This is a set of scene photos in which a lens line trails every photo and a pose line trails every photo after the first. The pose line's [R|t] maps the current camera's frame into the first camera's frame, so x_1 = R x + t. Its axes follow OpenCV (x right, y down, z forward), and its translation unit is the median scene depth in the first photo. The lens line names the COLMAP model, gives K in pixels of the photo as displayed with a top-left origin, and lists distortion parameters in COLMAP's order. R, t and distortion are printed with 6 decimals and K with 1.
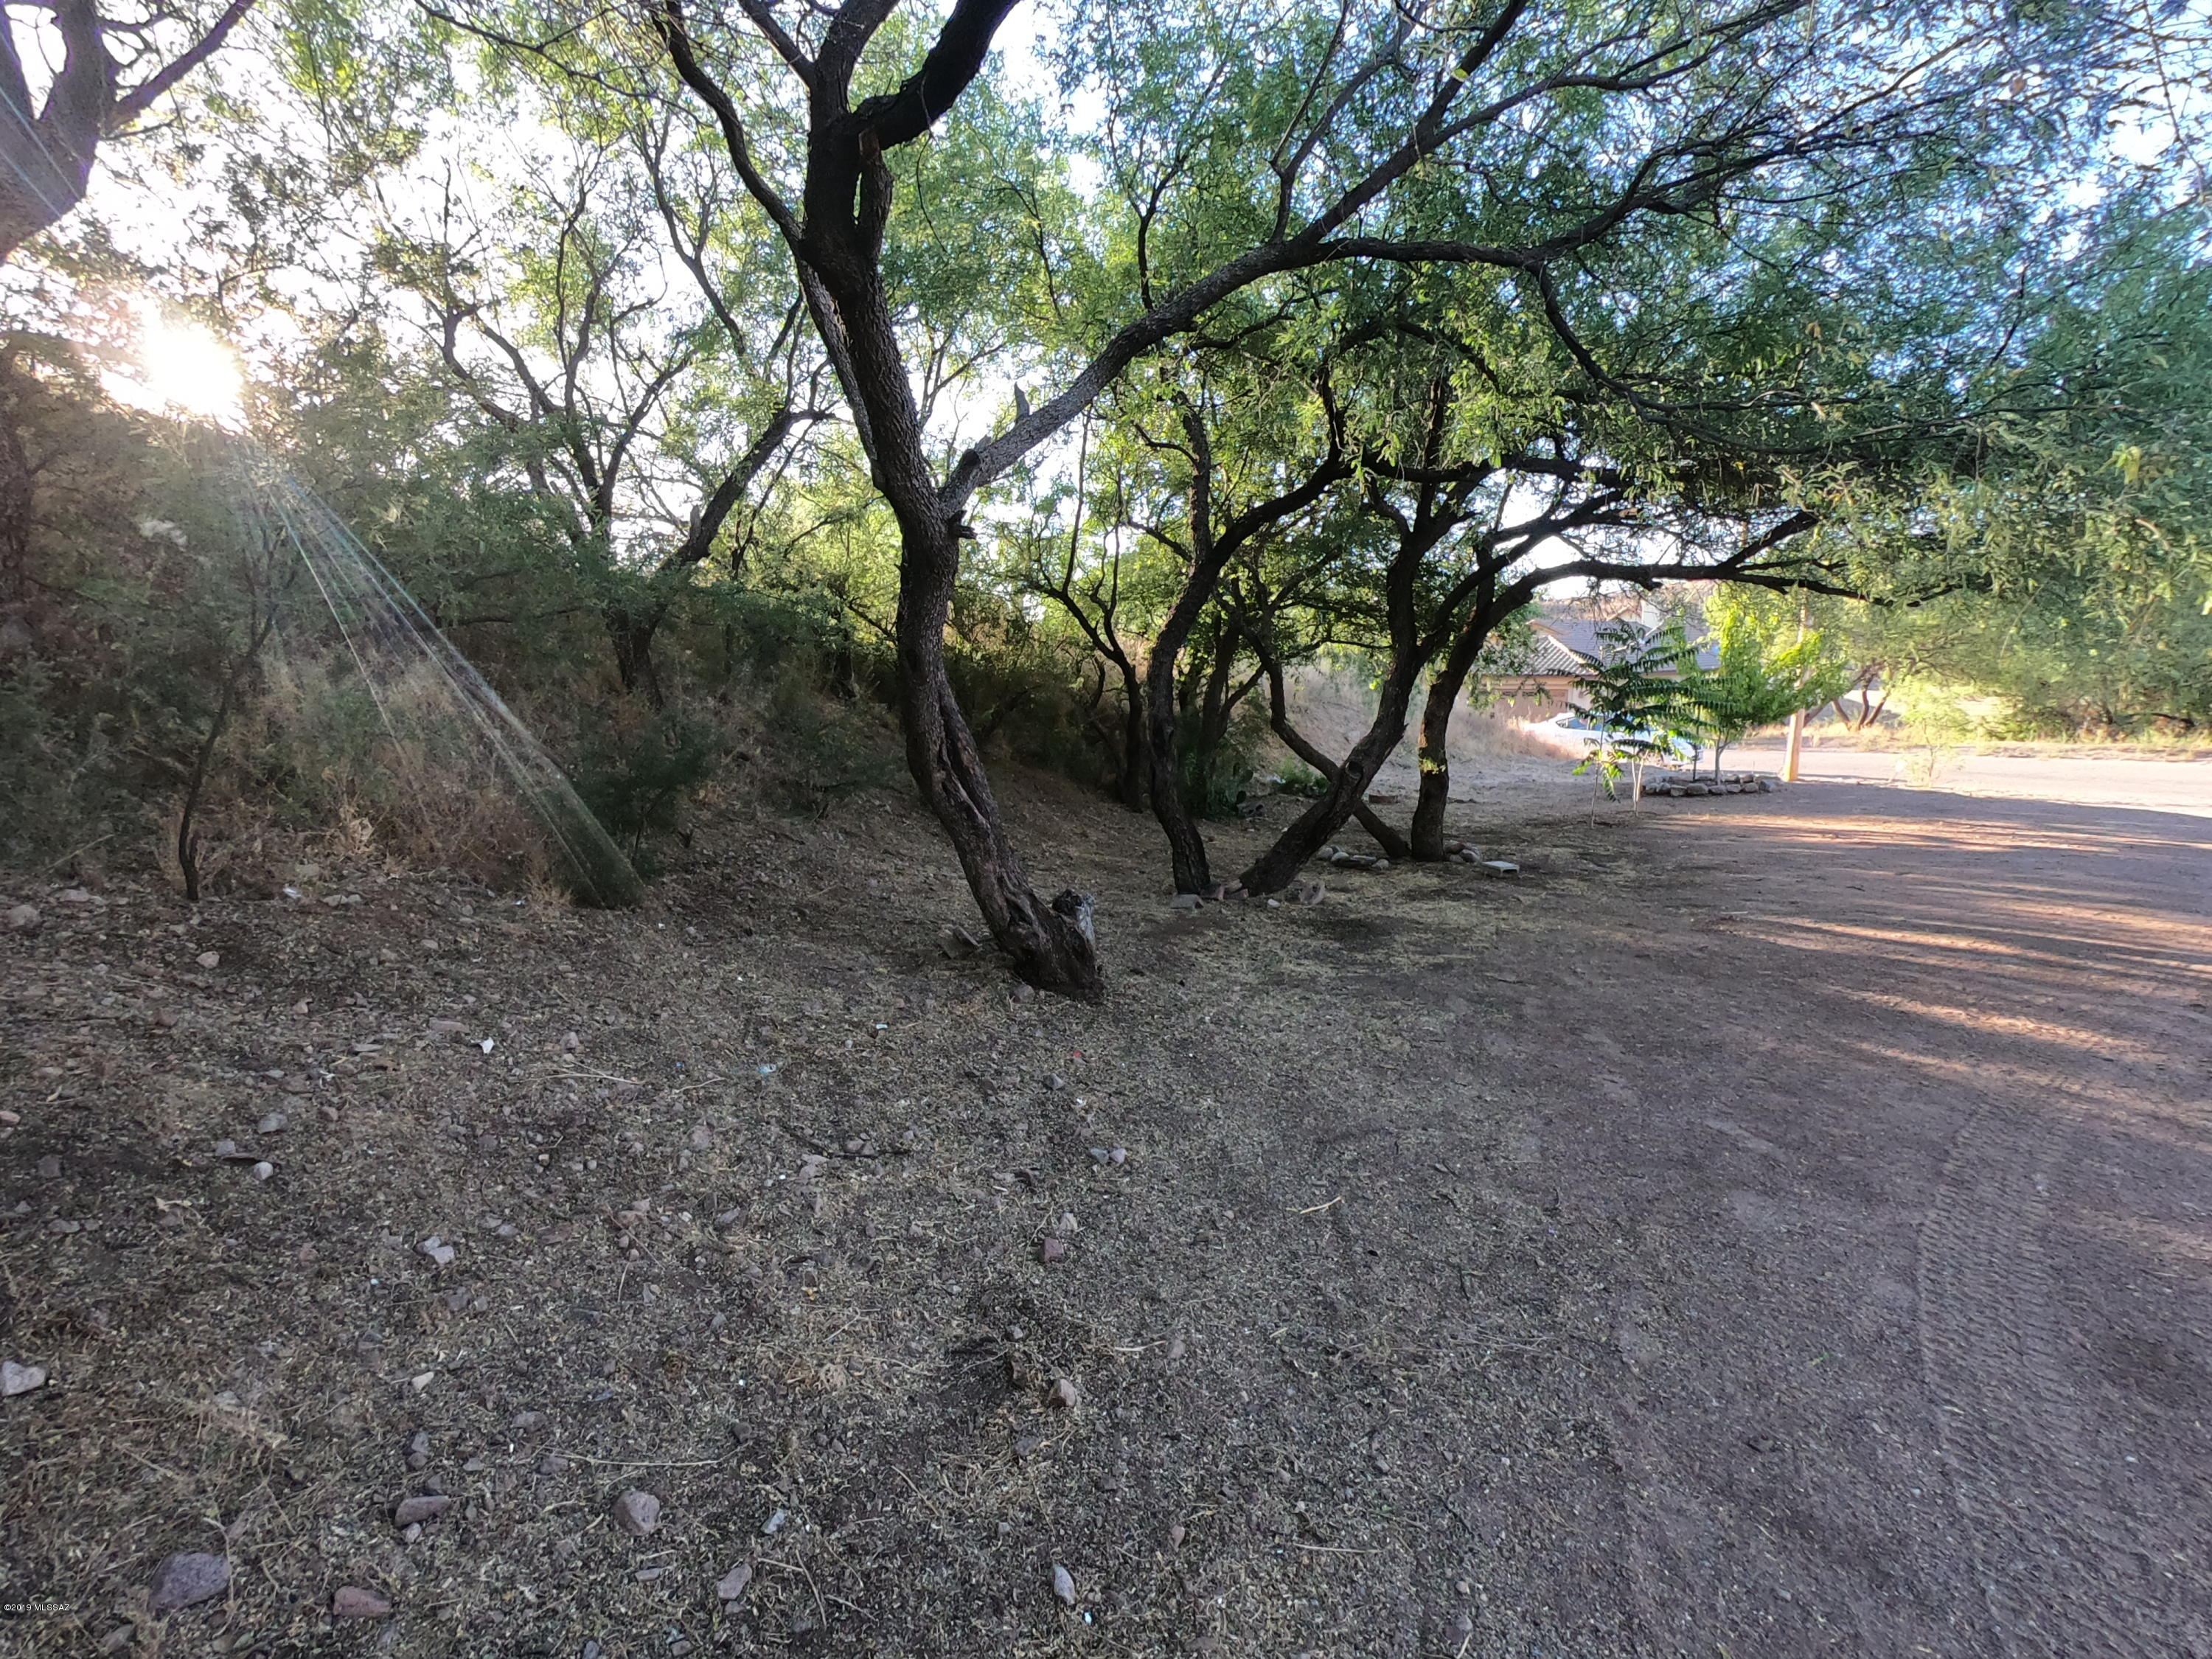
lens RADIAL K [[1105.0, 0, 1106.0], [0, 1105.0, 829.5], [0, 0, 1]] dist [-0.001303, -0.000145]
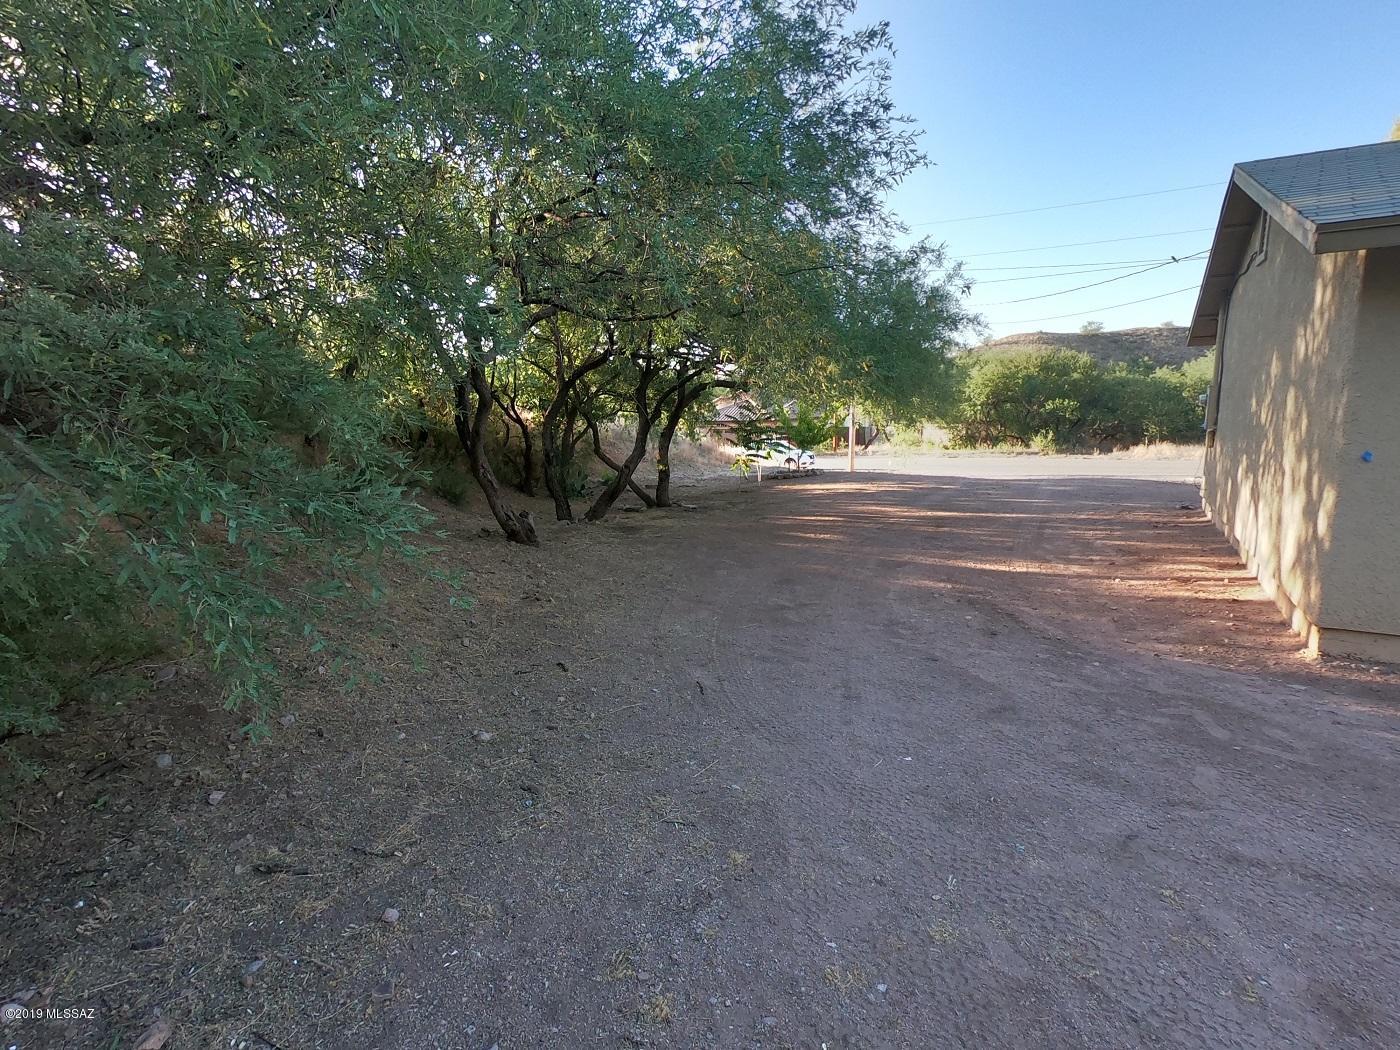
lens RADIAL K [[699.4, 0, 700.0], [0, 699.4, 525.0], [0, 0, 1]] dist [-0.001303, -0.000145]
pose [[0.957933, -0.058566, 0.280952, -0.051504], [0.056494, 0.998283, 0.015478, 0.042850], [-0.281376, 0.001045, 0.959597, -0.414818]]
